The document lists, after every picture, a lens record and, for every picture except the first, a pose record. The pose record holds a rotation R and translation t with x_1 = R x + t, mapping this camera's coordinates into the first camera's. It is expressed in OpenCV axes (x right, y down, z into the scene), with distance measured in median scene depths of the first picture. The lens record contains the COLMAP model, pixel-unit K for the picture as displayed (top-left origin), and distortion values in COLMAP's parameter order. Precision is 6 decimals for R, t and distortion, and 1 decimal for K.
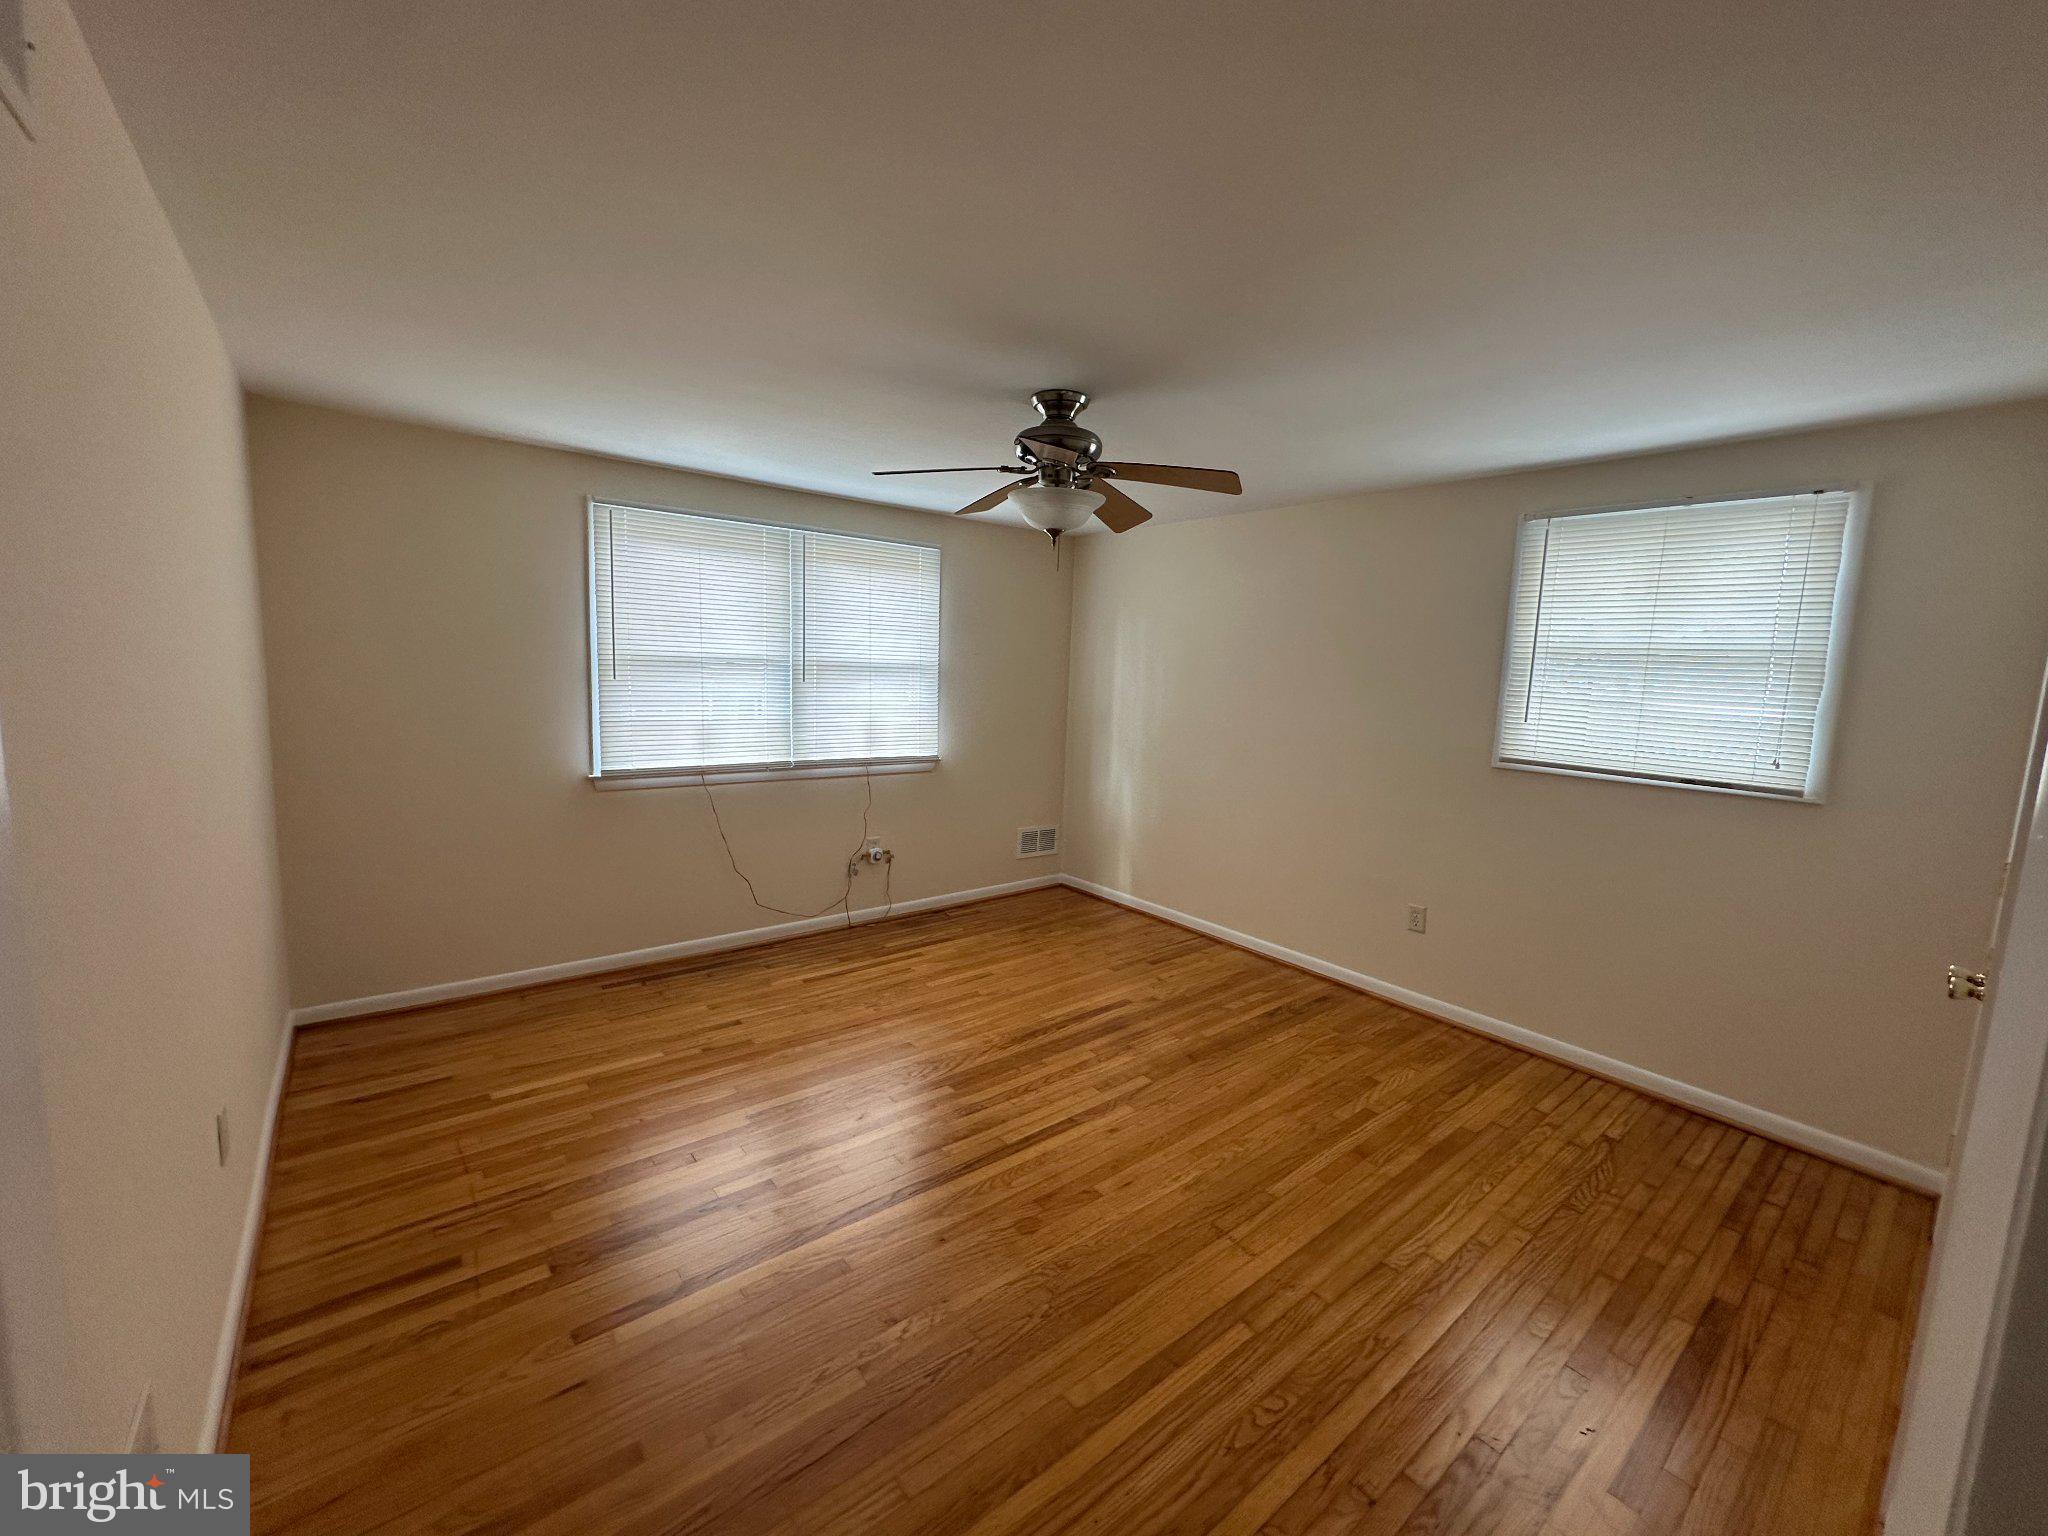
lens RADIAL K [[838.0, 0, 1033.7], [0, 838.0, 768.6], [0, 0, 1]] dist [-0.002570, 0.000070]
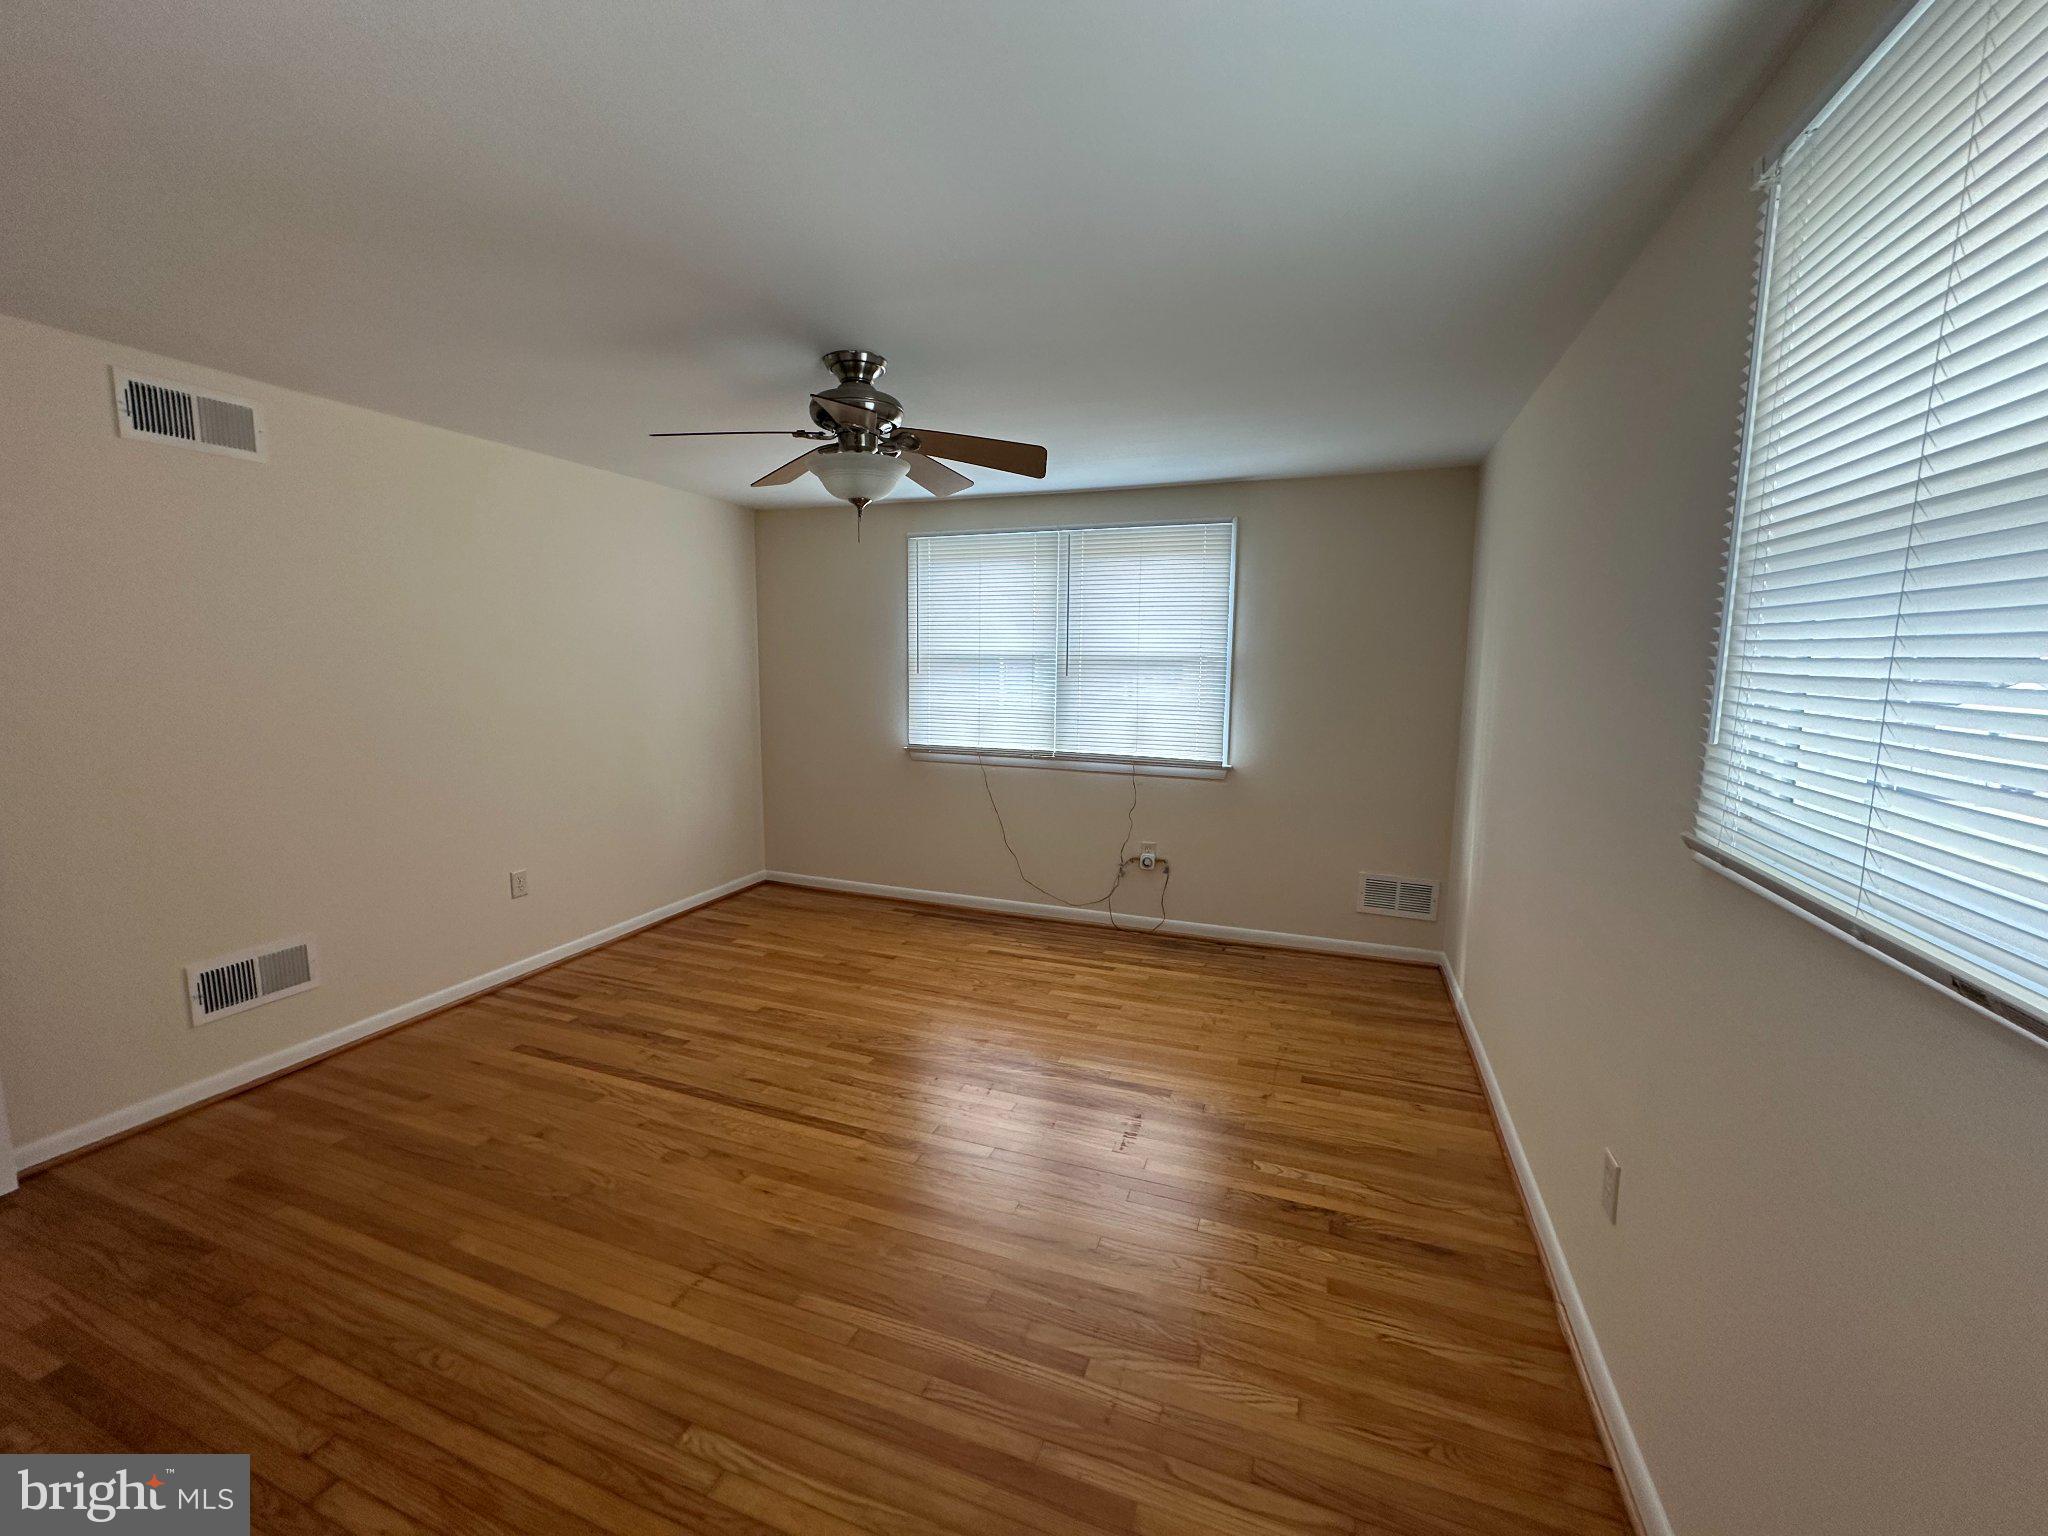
lens RADIAL K [[838.0, 0, 1024.6], [0, 838.0, 771.3], [0, 0, 1]] dist [-0.002570, 0.000070]
pose [[0.485715, 0.085319, -0.869944, 0.641263], [-0.102762, 0.993897, 0.040100, -0.023537], [0.868056, 0.069920, 0.491518, 0.474646]]
